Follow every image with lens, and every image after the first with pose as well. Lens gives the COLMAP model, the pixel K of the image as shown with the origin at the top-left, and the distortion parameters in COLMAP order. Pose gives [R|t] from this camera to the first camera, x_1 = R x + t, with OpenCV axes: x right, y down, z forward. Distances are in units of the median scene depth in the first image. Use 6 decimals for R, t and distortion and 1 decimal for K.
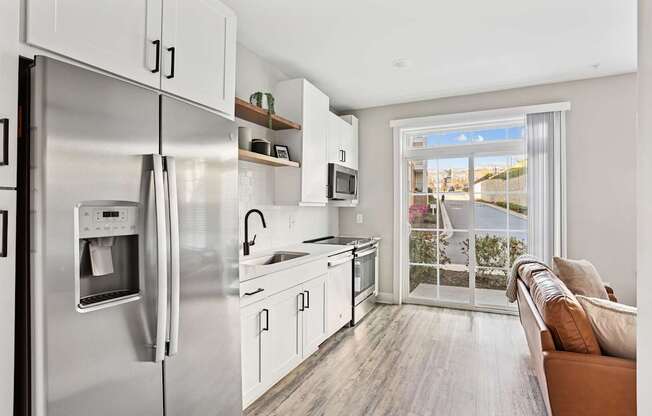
lens RADIAL K [[319.4, 0, 343.4], [0, 319.4, 207.6], [0, 0, 1]] dist [-0.000851, 0.000153]
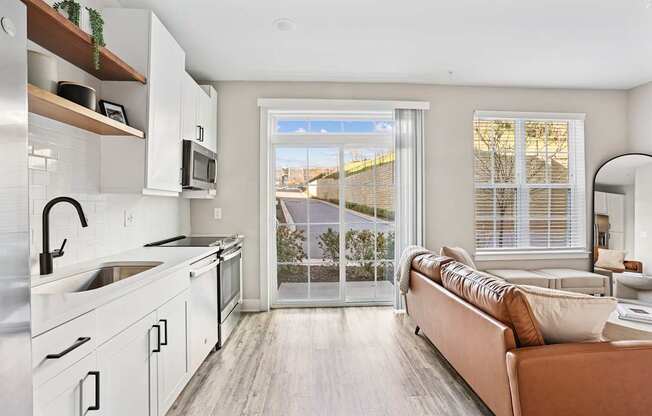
lens RADIAL K [[312.5, 0, 325.6], [0, 312.5, 204.6], [0, 0, 1]] dist [-0.054868, 0.032030]
pose [[0.898437, -0.001754, 0.439100, -0.065808], [0.002395, 0.999997, -0.000906, 0.016478], [-0.439097, 0.001866, 0.898438, 0.199742]]
